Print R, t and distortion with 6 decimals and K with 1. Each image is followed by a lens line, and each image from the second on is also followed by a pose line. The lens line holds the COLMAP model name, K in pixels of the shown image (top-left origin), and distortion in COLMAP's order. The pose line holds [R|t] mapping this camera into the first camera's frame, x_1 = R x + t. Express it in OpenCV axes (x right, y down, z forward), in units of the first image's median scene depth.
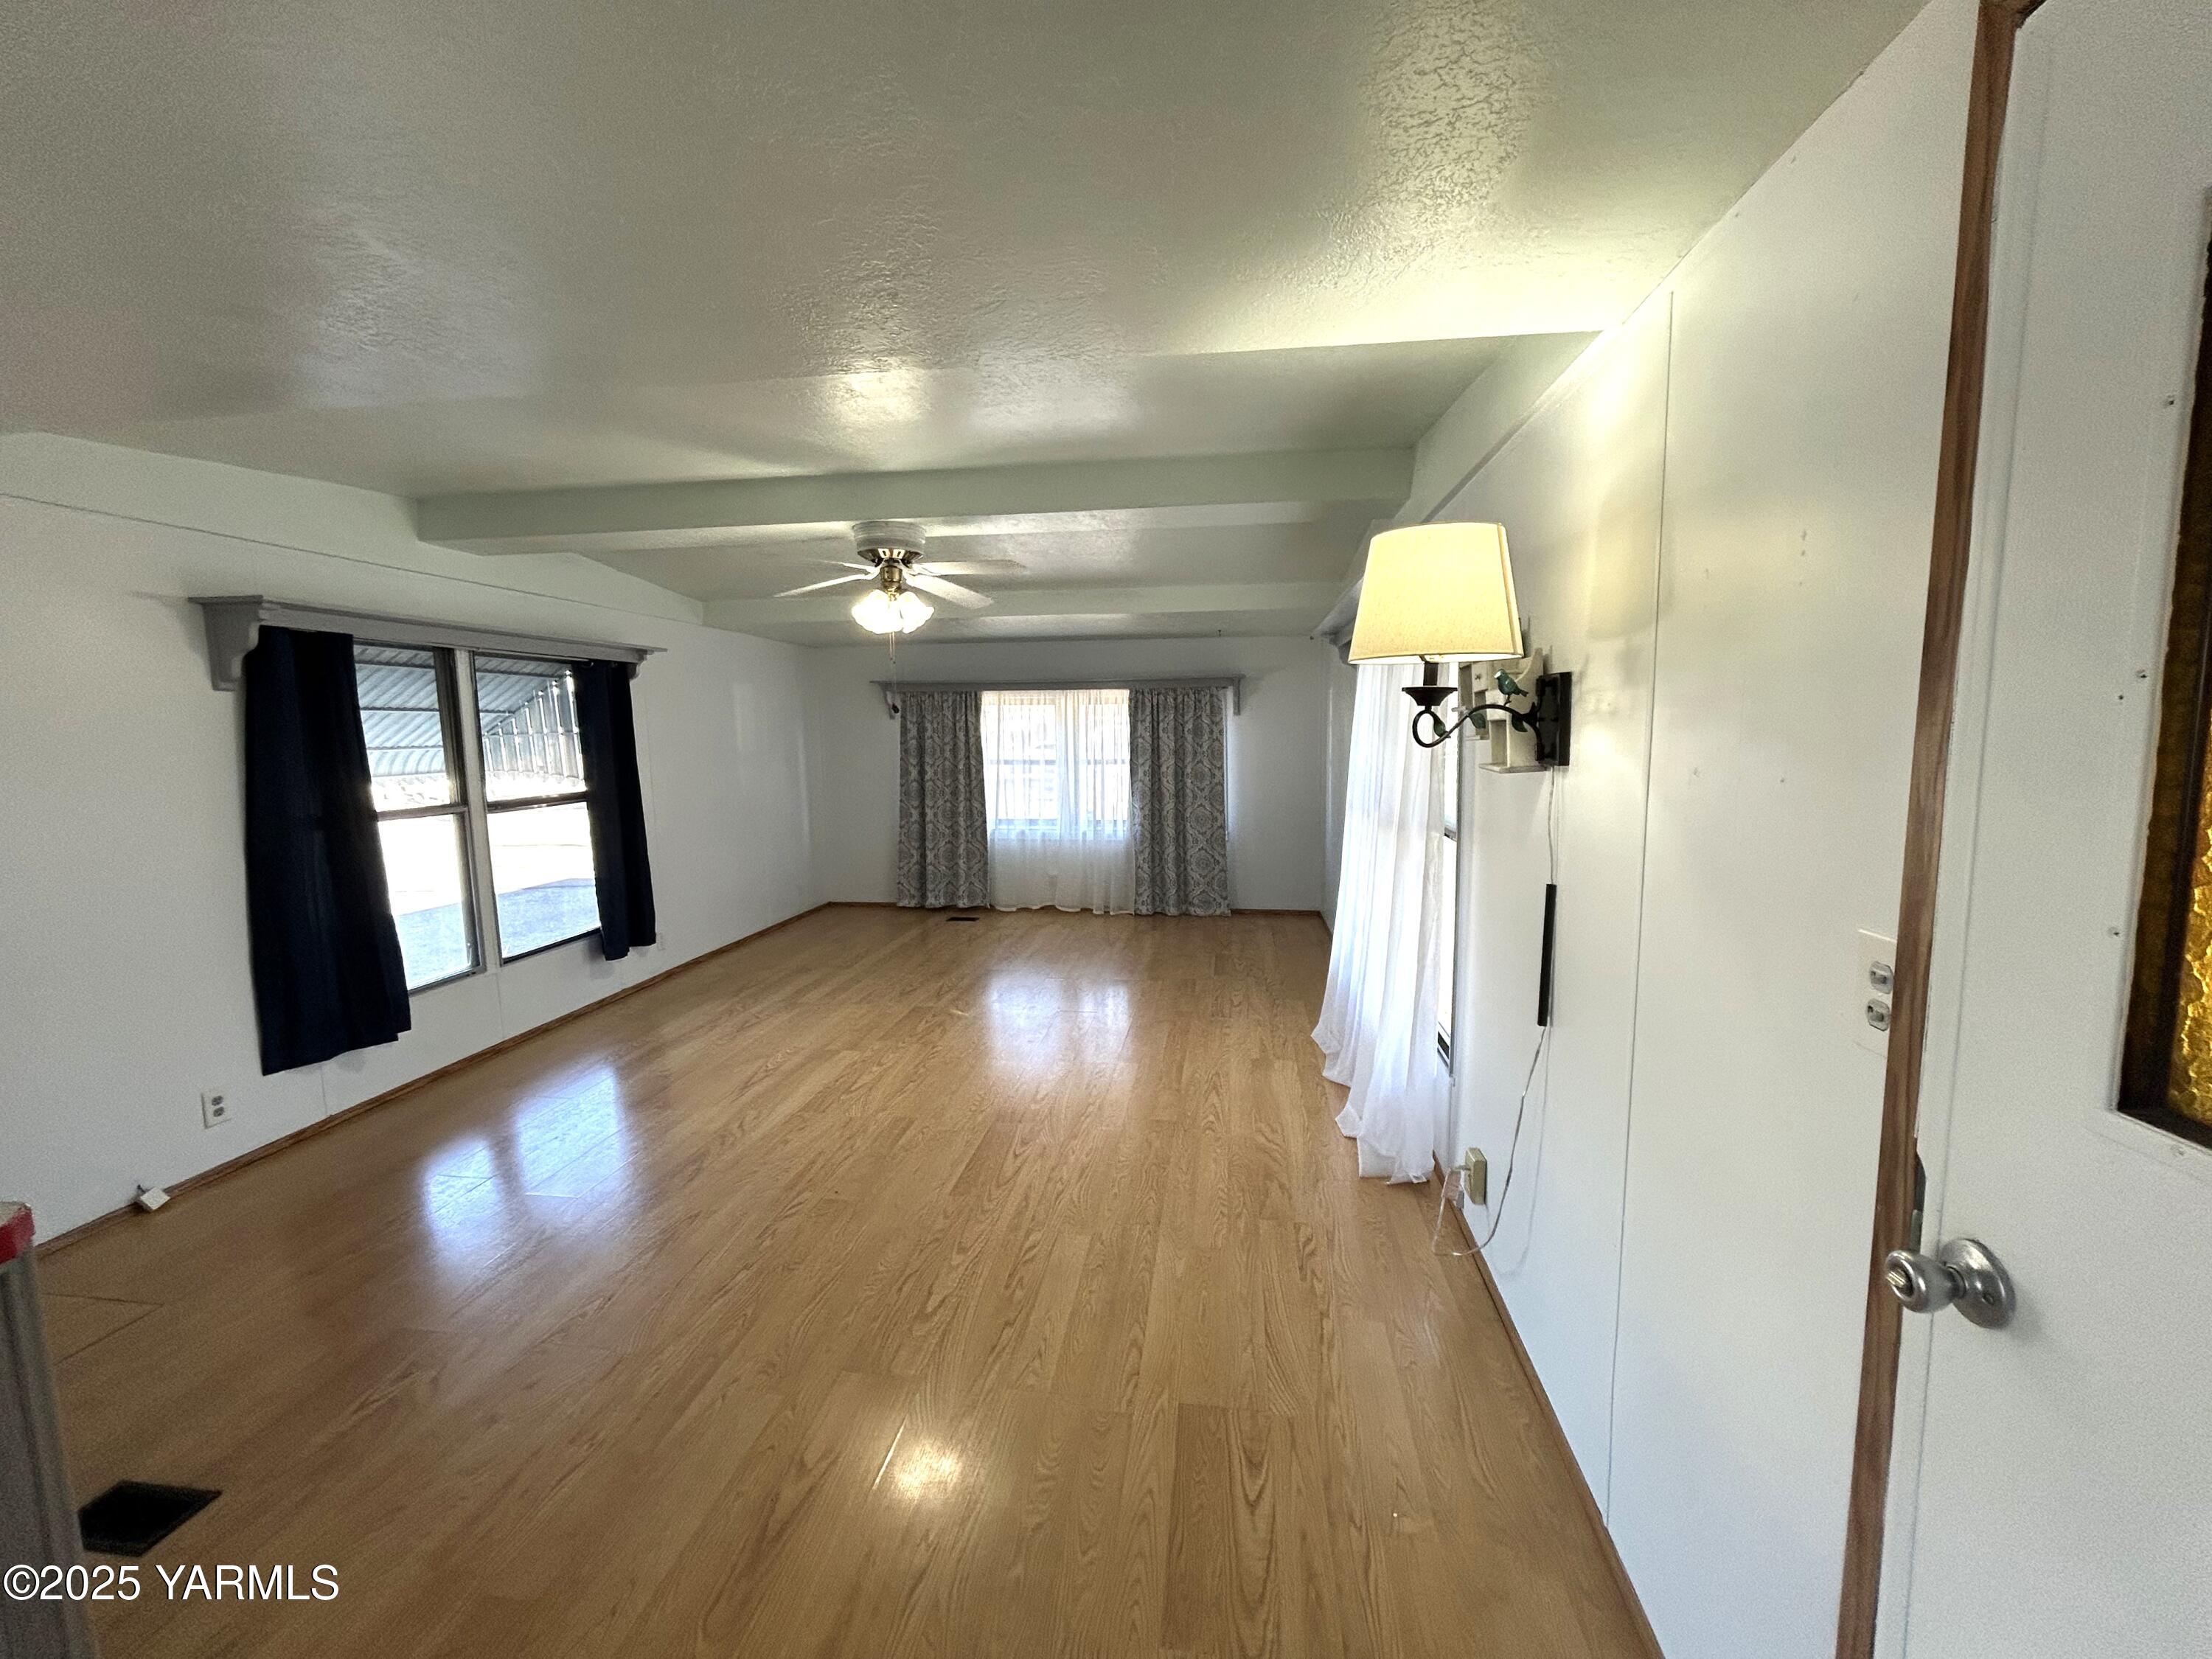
lens RADIAL K [[881.0, 0, 1112.2], [0, 881.0, 828.4], [0, 0, 1]] dist [0.000059, 0.002084]
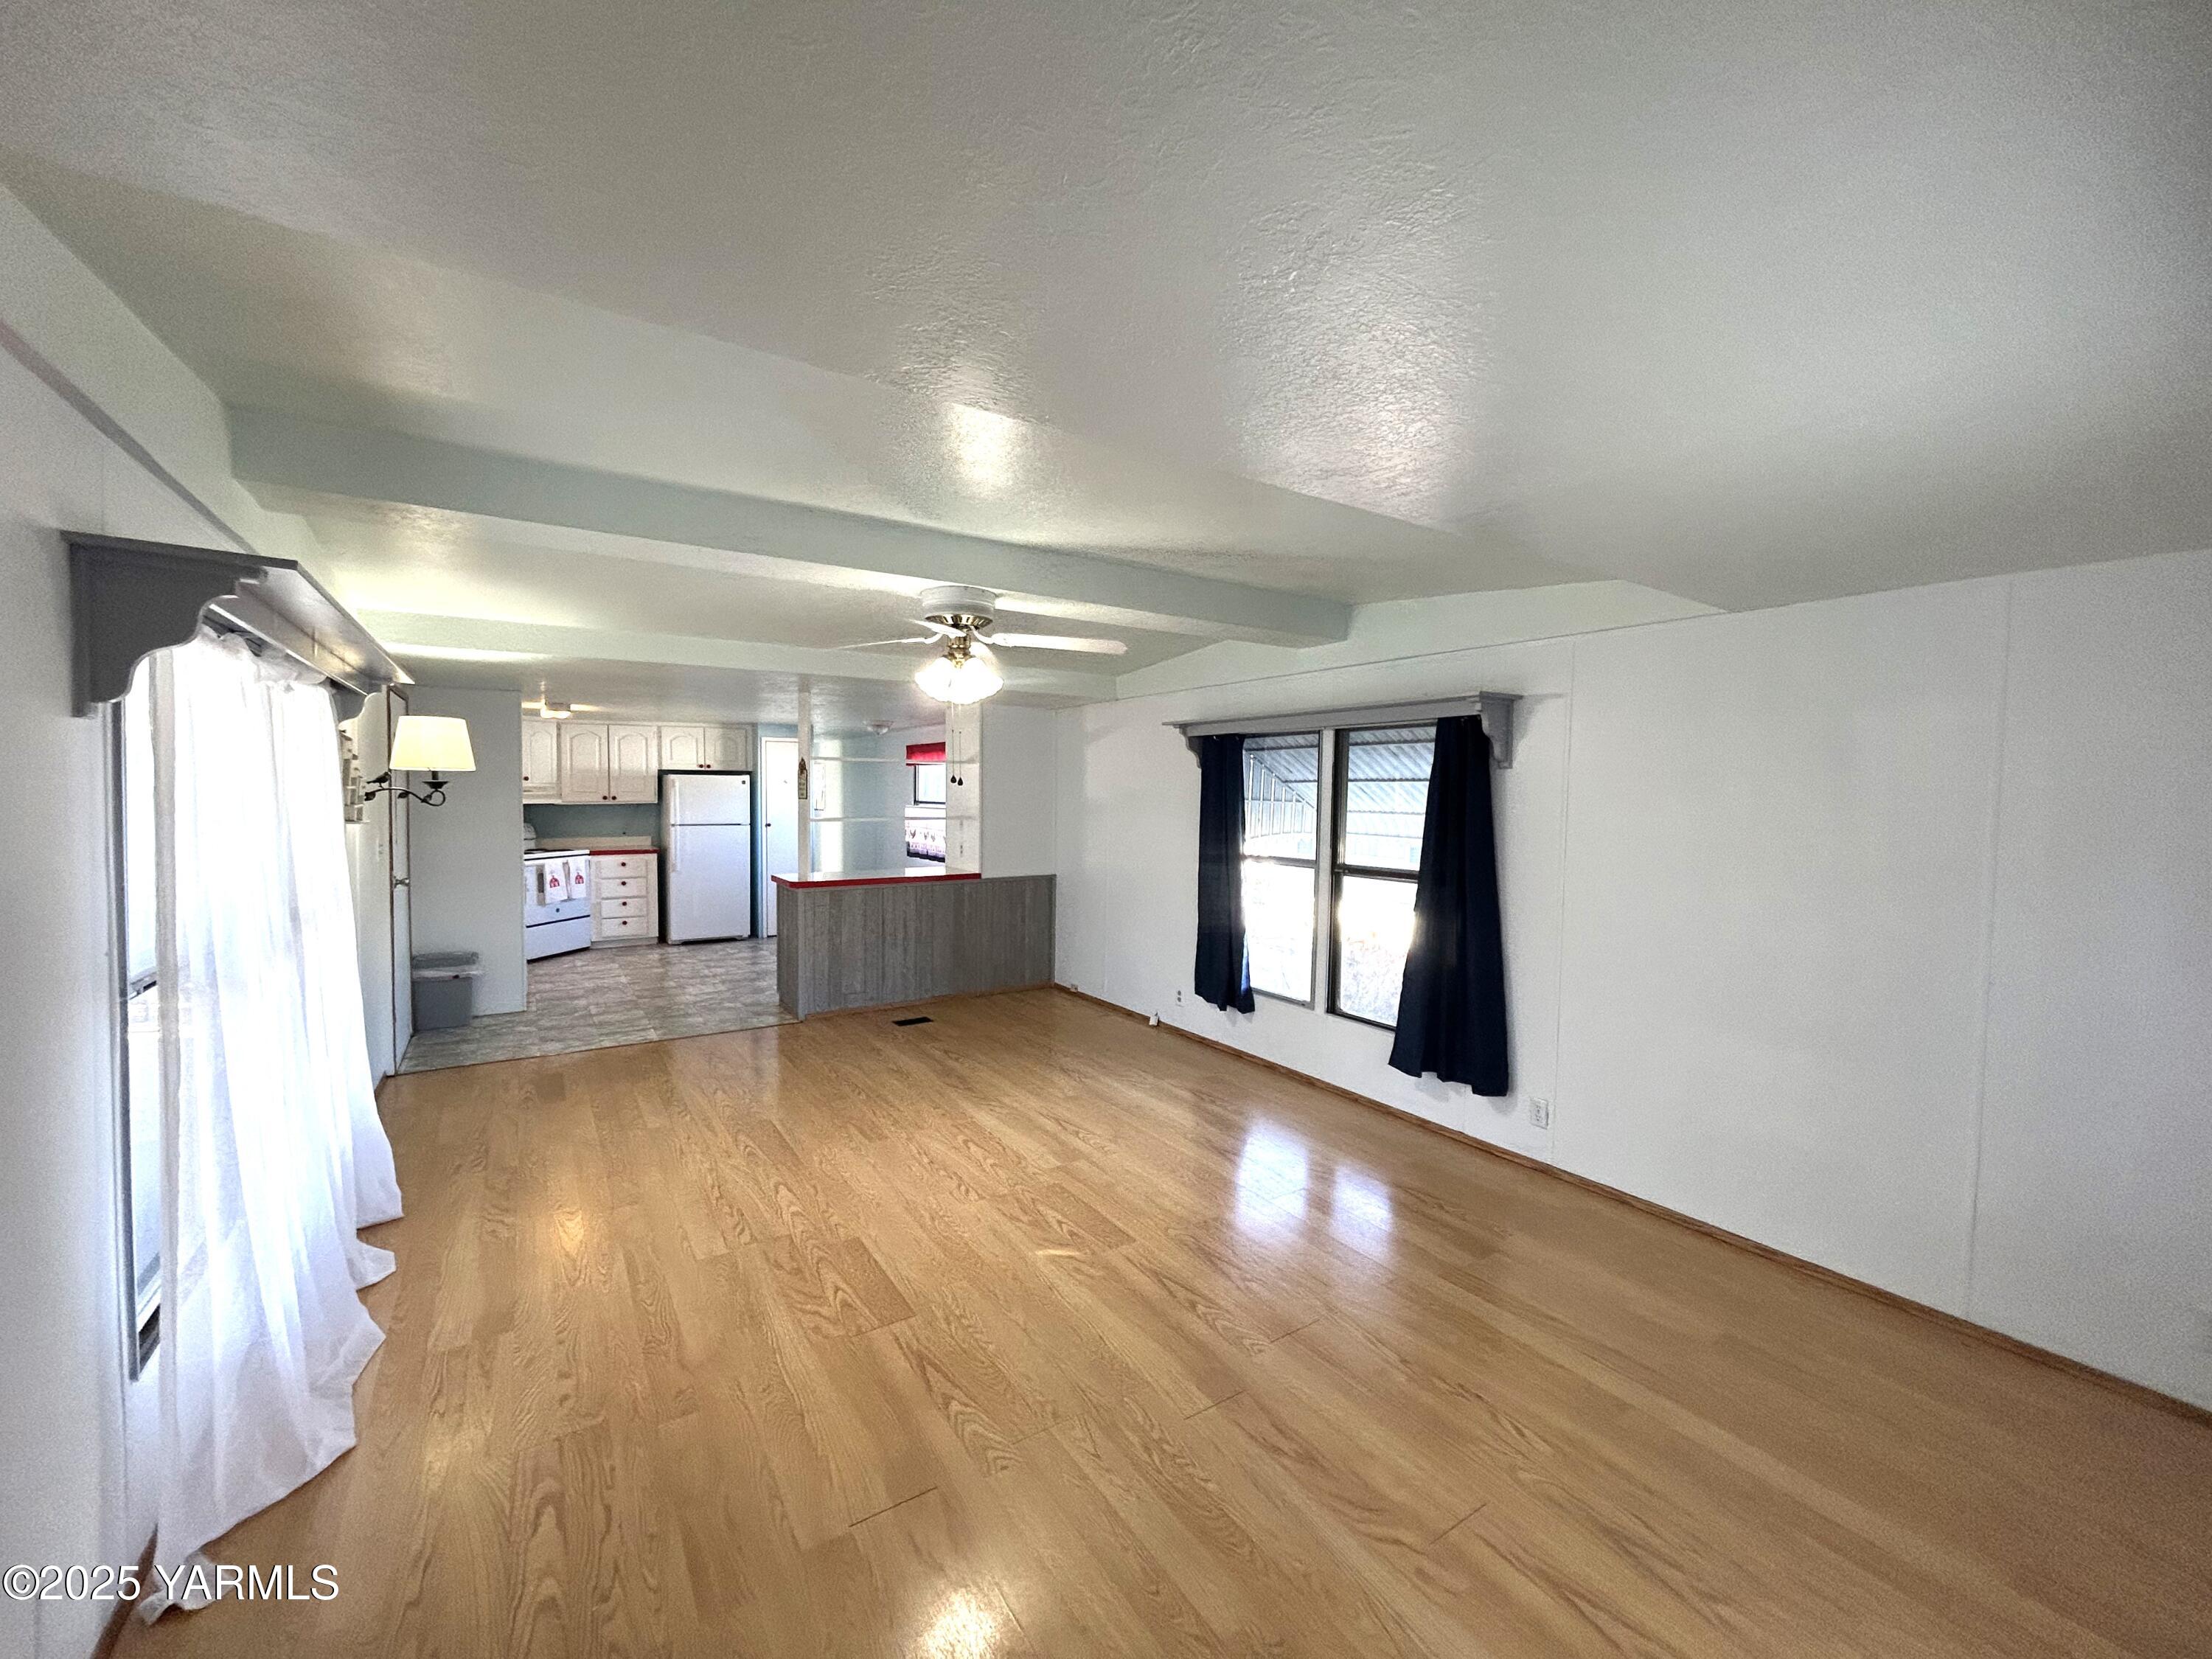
lens RADIAL K [[881.0, 0, 1099.9], [0, 881.0, 819.3], [0, 0, 1]] dist [0.000059, 0.002084]
pose [[-0.755155, 0.027691, -0.654961, 0.223413], [-0.074296, 0.989055, 0.127478, -0.194727], [0.651323, 0.144926, -0.744832, 1.546272]]
